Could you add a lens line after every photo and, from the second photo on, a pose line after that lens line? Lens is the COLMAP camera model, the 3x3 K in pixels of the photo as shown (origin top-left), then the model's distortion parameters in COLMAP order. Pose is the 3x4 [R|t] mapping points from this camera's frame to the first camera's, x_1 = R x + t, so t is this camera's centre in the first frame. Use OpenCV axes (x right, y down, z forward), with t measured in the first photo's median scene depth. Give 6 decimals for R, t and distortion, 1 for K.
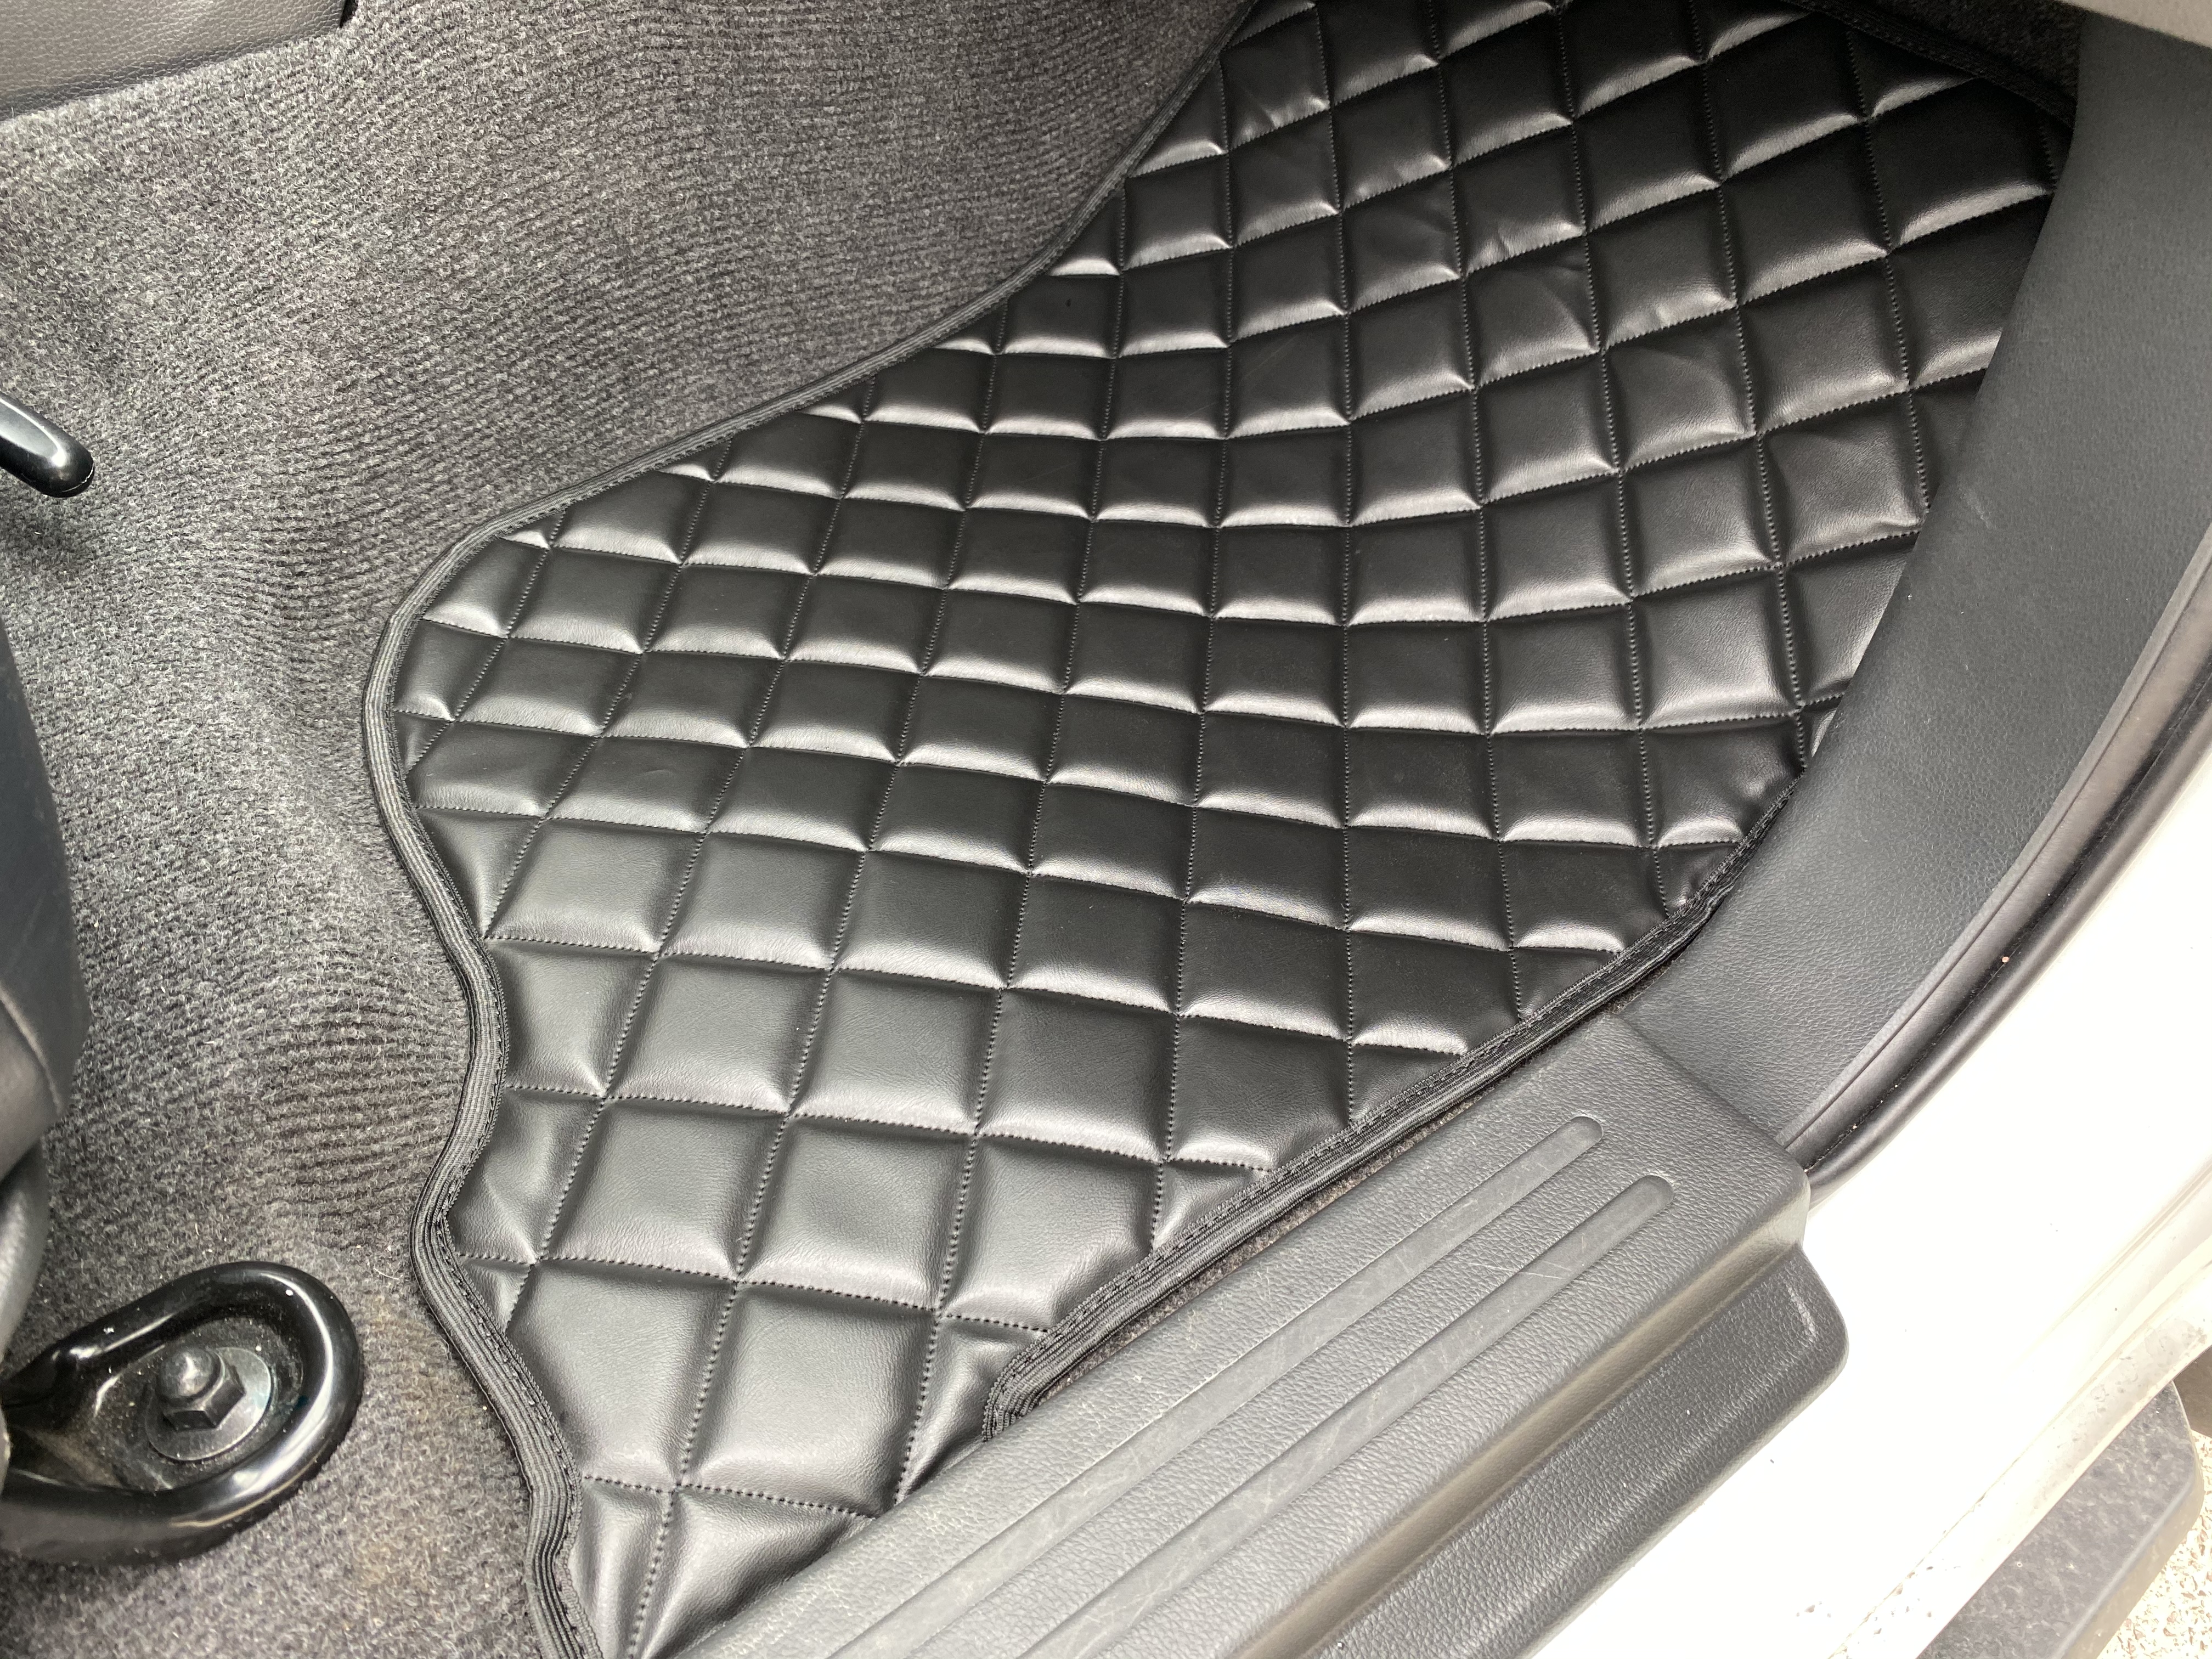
lens RADIAL K [[1719.1, 0, 1107.0], [0, 1719.1, 821.9], [0, 0, 1]] dist [0.006273, 0.001342]
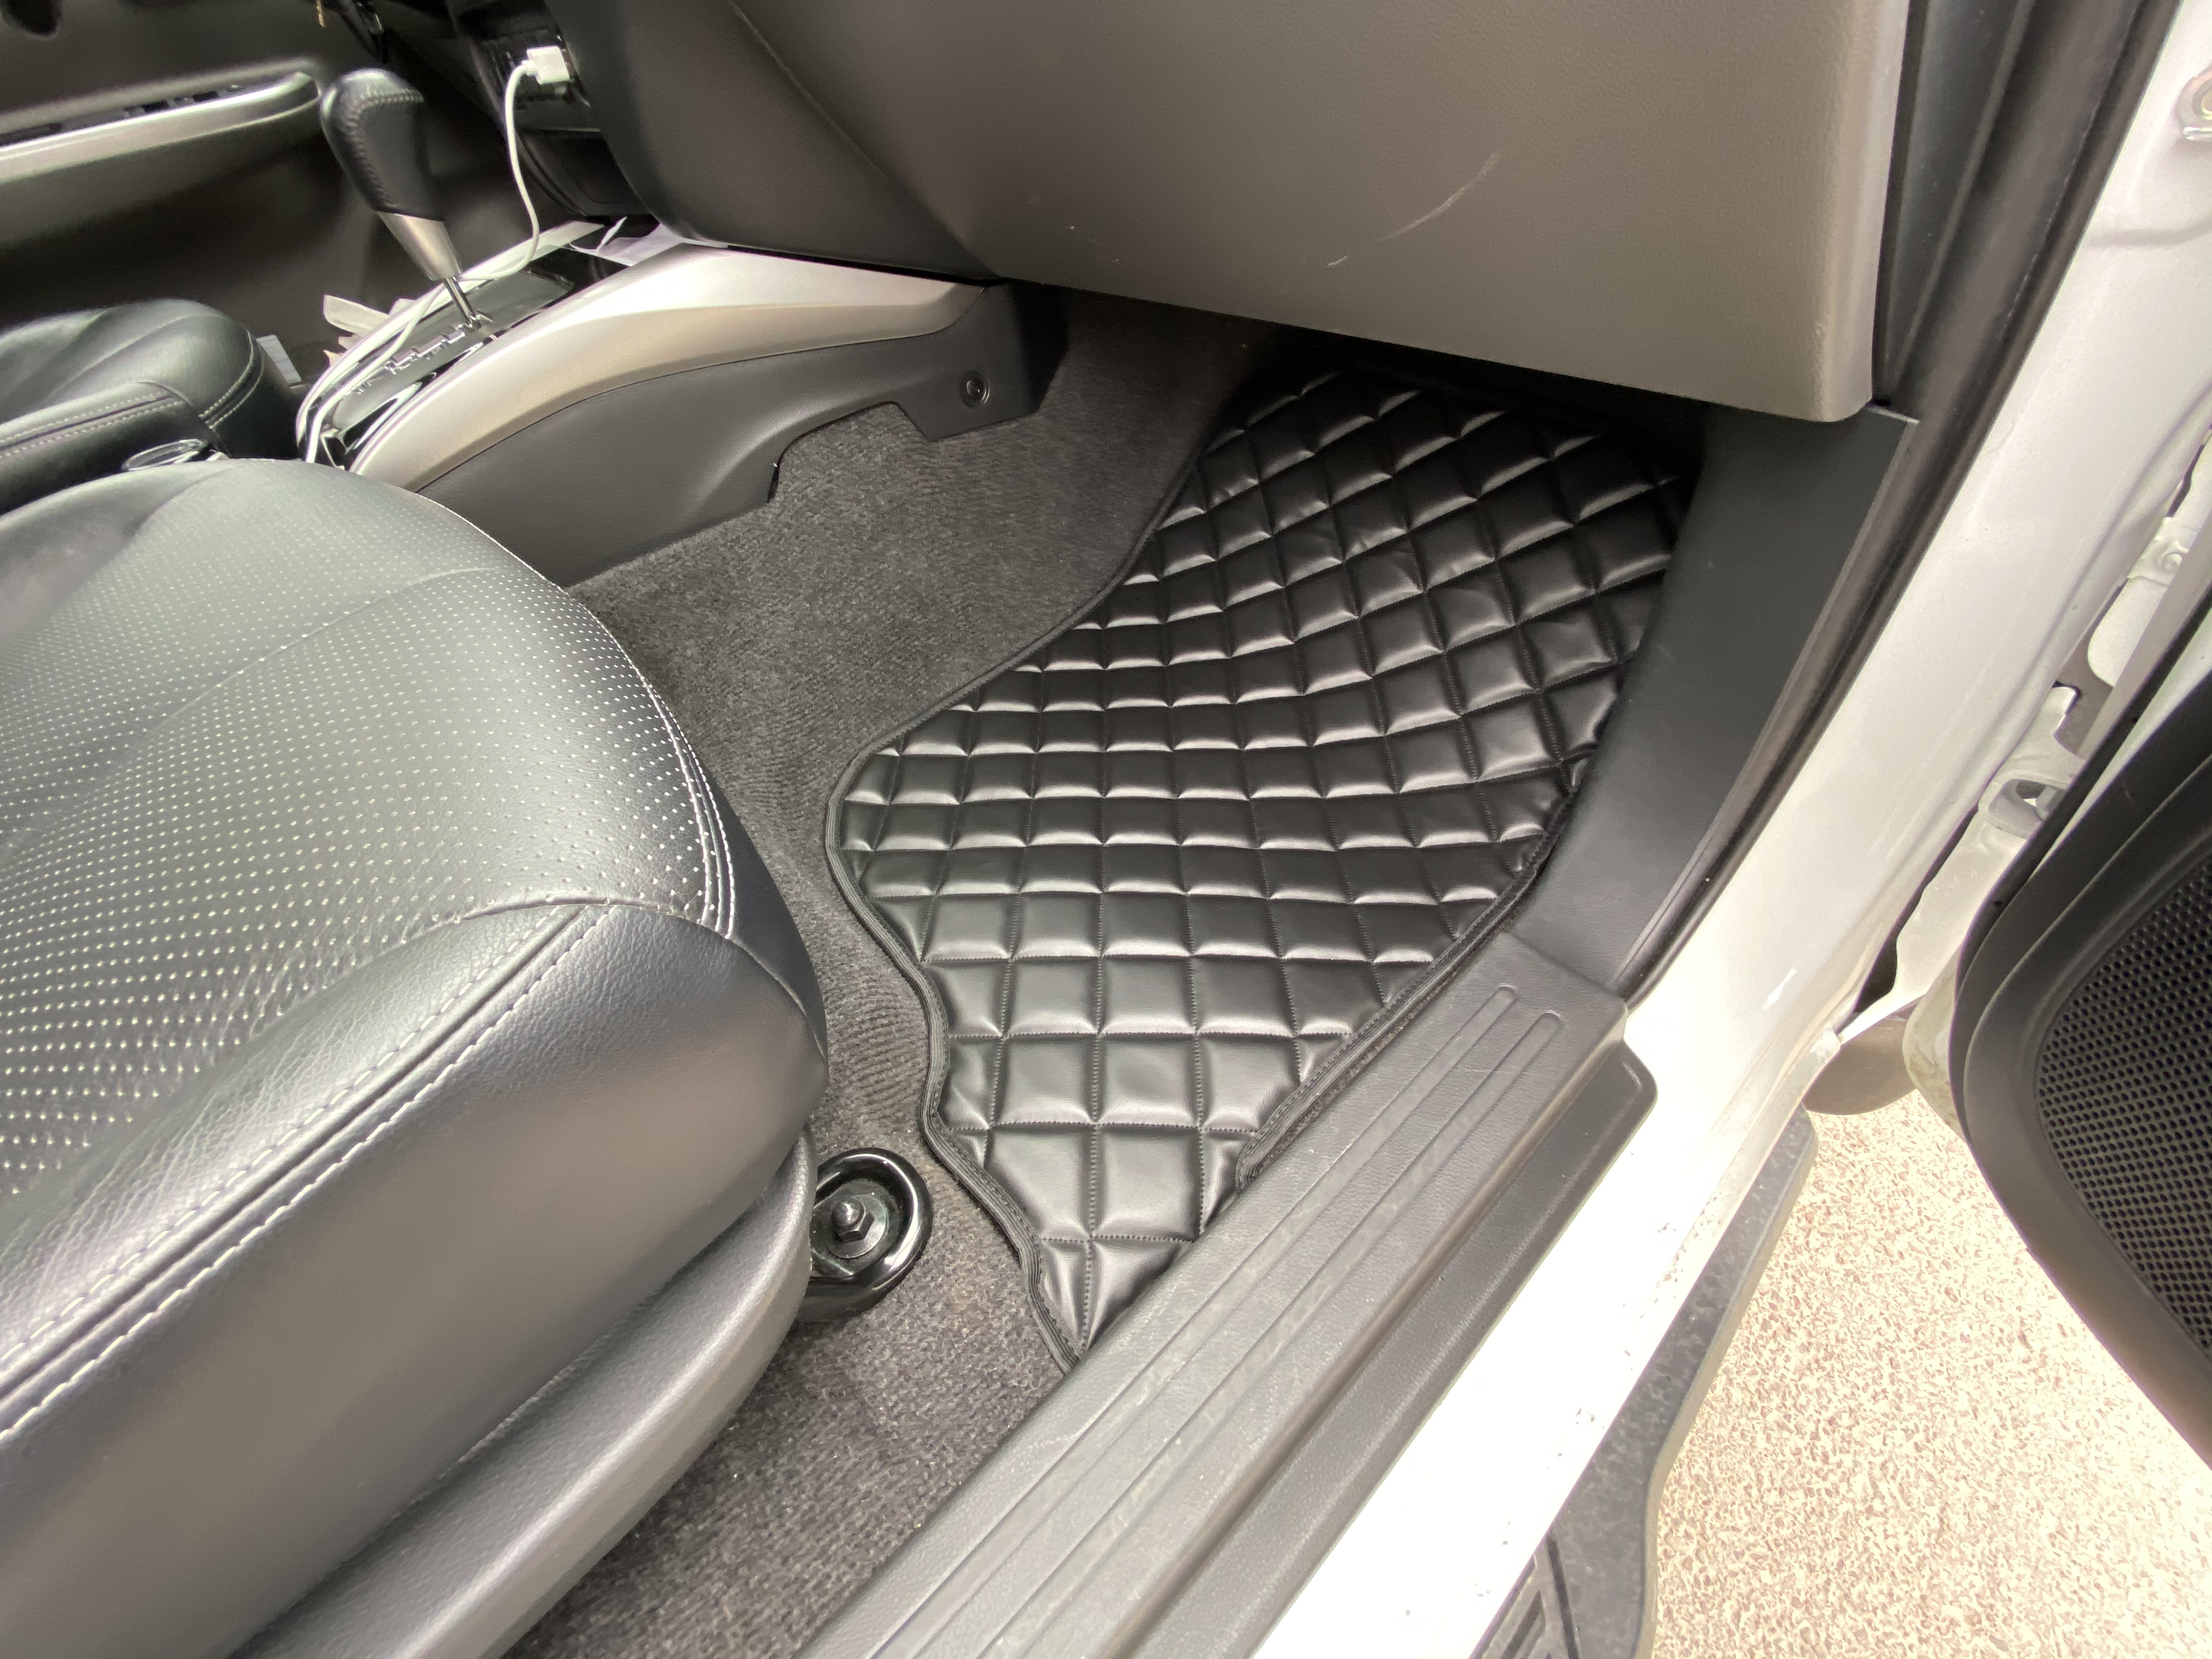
lens RADIAL K [[886.4, 0, 1104.5], [0, 886.4, 839.1], [0, 0, 1]] dist [0.017514, -0.000257]
pose [[0.992717, -0.120018, 0.010410, -0.137445], [0.120171, 0.992631, -0.015580, -0.027176], [-0.008464, 0.016718, 0.999824, 0.000996]]
